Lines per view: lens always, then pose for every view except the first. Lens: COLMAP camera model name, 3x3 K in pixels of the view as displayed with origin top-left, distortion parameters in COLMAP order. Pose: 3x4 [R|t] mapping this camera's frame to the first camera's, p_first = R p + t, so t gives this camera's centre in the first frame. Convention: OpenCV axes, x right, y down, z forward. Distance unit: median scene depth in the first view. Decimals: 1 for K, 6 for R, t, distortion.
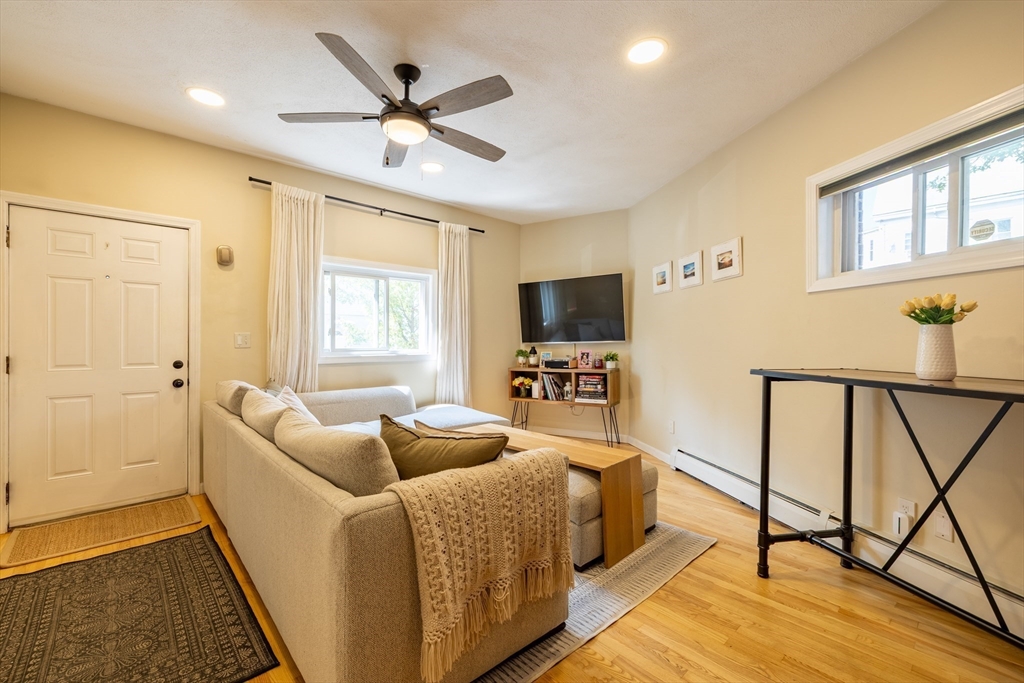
lens RADIAL K [[429.6, 0, 506.1], [0, 429.6, 340.5], [0, 0, 1]] dist [0.001063, 0.000048]
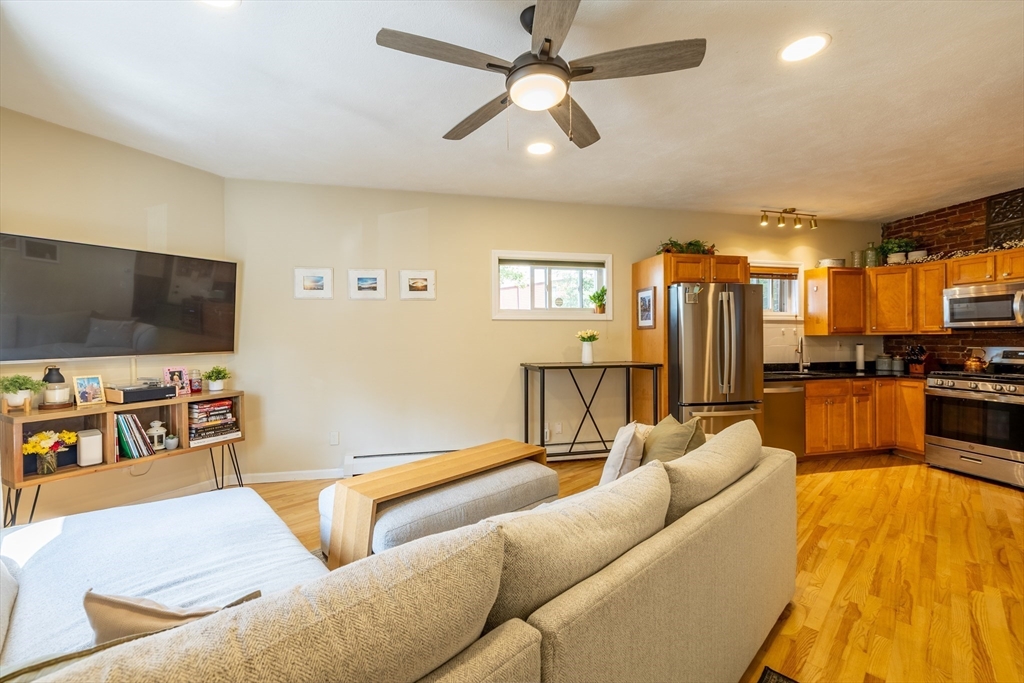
lens RADIAL K [[429.6, 0, 506.1], [0, 429.6, 340.5], [0, 0, 1]] dist [0.001063, 0.000048]
pose [[-0.038380, -0.000932, 0.999263, -0.522705], [0.004937, 0.999987, 0.001122, -0.017736], [-0.999251, 0.004976, -0.038375, 0.558689]]
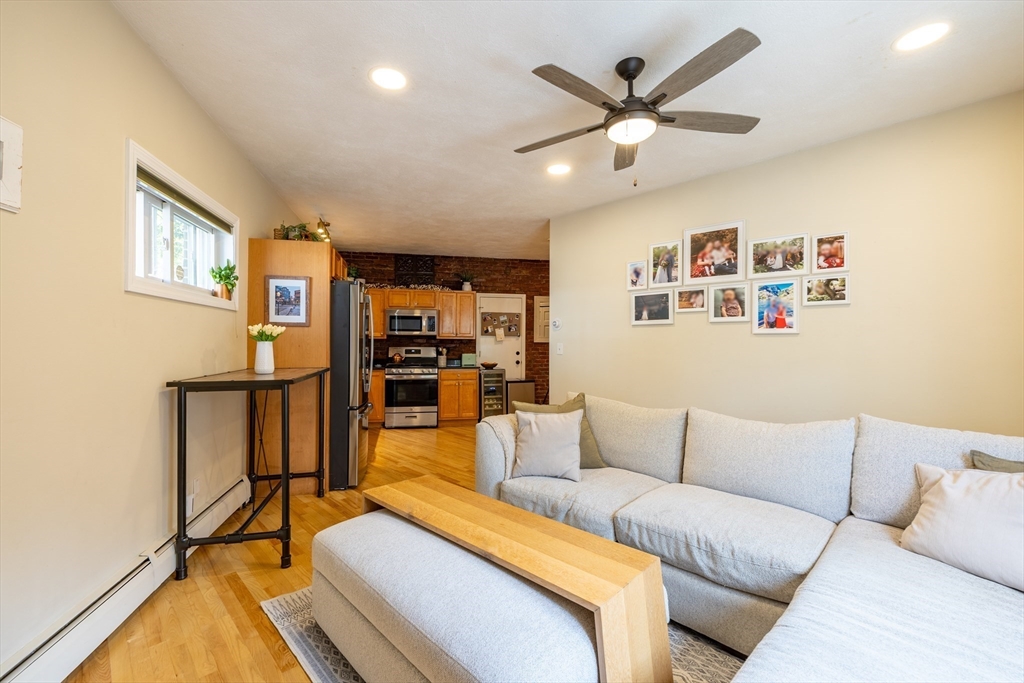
lens RADIAL K [[434.1, 0, 502.0], [0, 434.1, 339.4], [0, 0, 1]] dist [-0.000271, -0.000341]
pose [[-0.999534, -0.004025, -0.030261, 0.037408], [-0.003741, 0.999948, -0.009450, -0.011416], [0.030297, -0.009332, -0.999497, 0.989637]]
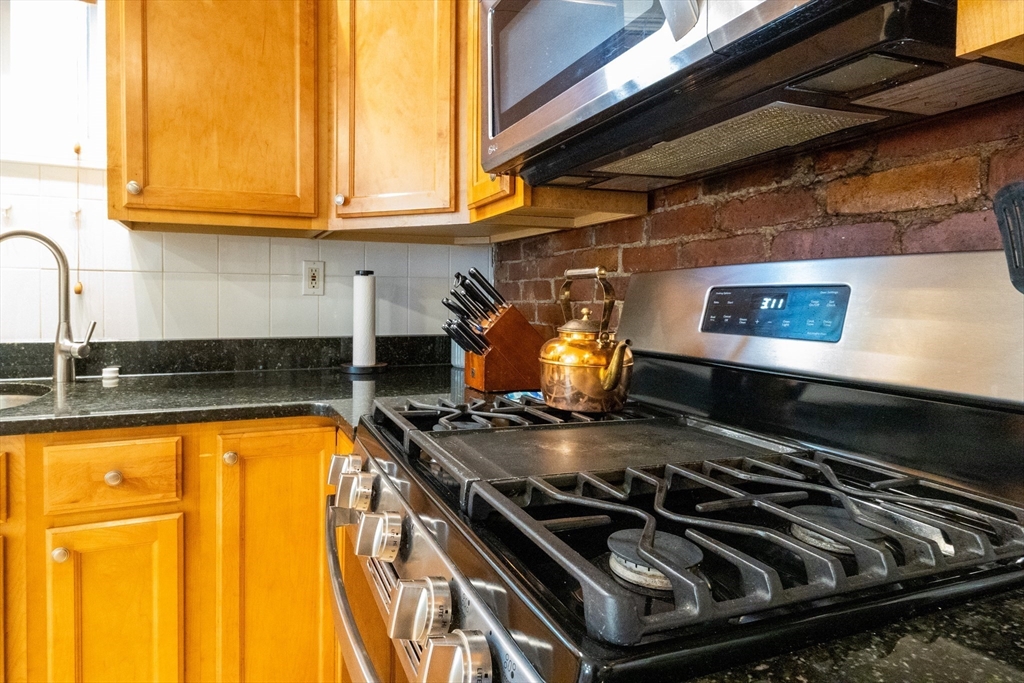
lens RADIAL K [[582.7, 0, 459.7], [0, 582.7, 312.9], [0, 0, 1]] dist [0.003922, 0.001149]
pose [[-0.196113, -0.024208, 0.980282, 0.130382], [-0.011141, 0.999686, 0.022459, 0.014901], [-0.980518, -0.006517, -0.196321, -0.365879]]
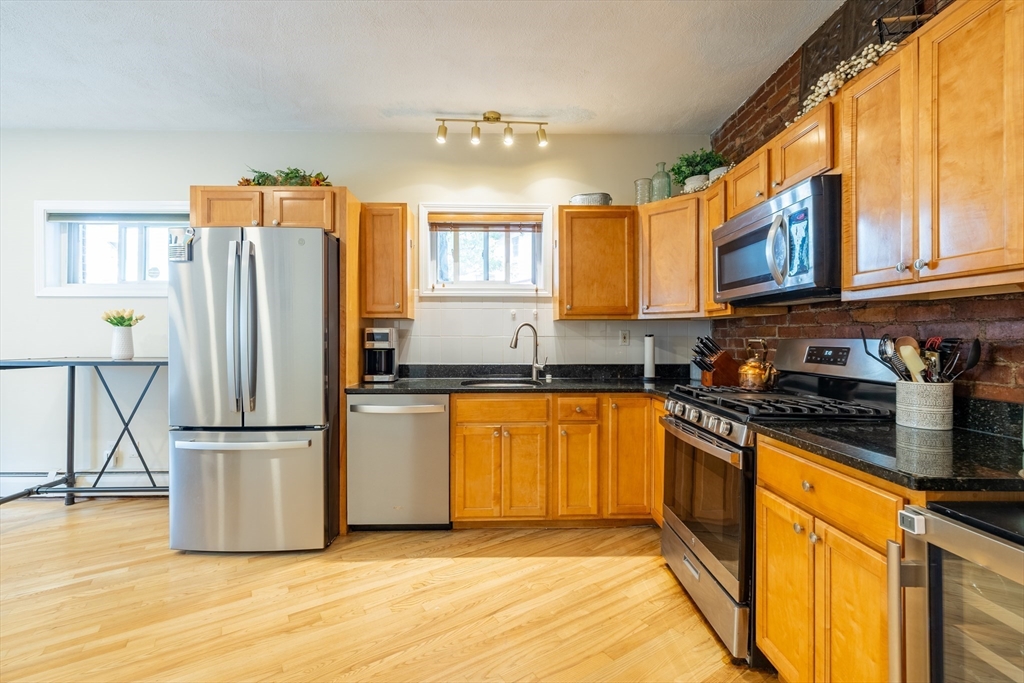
lens RADIAL K [[434.1, 0, 502.0], [0, 434.1, 339.4], [0, 0, 1]] dist [-0.000271, -0.000341]
pose [[0.159838, -0.003306, 0.987138, -0.157990], [-0.002052, 0.999991, 0.003682, 0.001324], [-0.987141, -0.002614, 0.159830, -0.263431]]
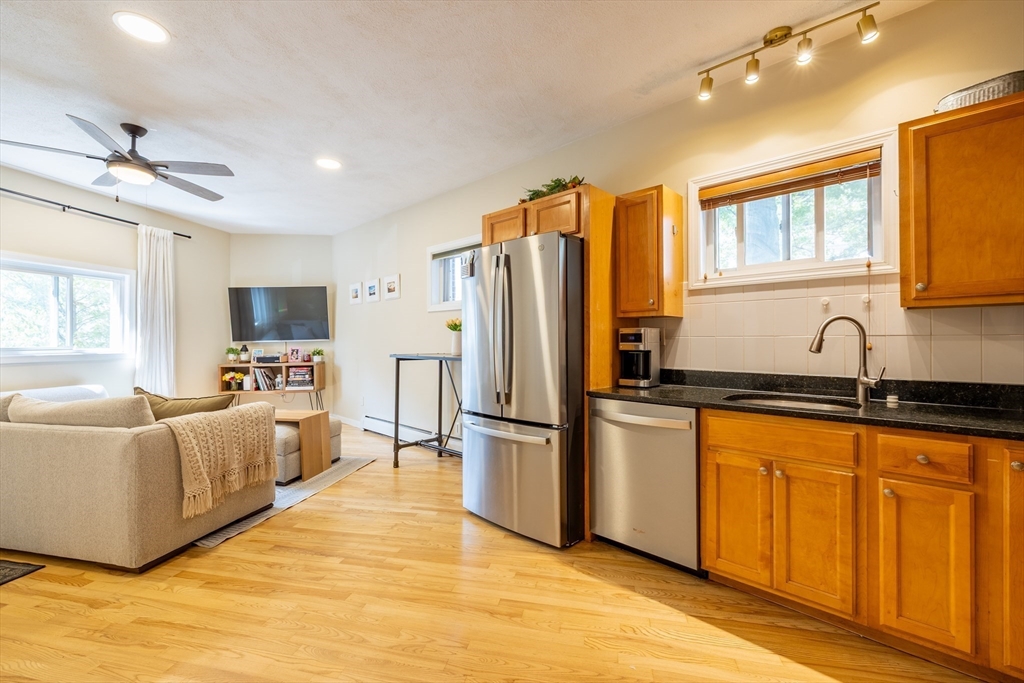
lens RADIAL K [[429.6, 0, 506.1], [0, 429.6, 340.5], [0, 0, 1]] dist [0.001063, 0.000048]
pose [[0.813561, -0.002508, 0.581474, -0.038186], [0.001820, 0.999997, 0.001767, 0.002516], [-0.581476, -0.000379, 0.813563, -0.351329]]
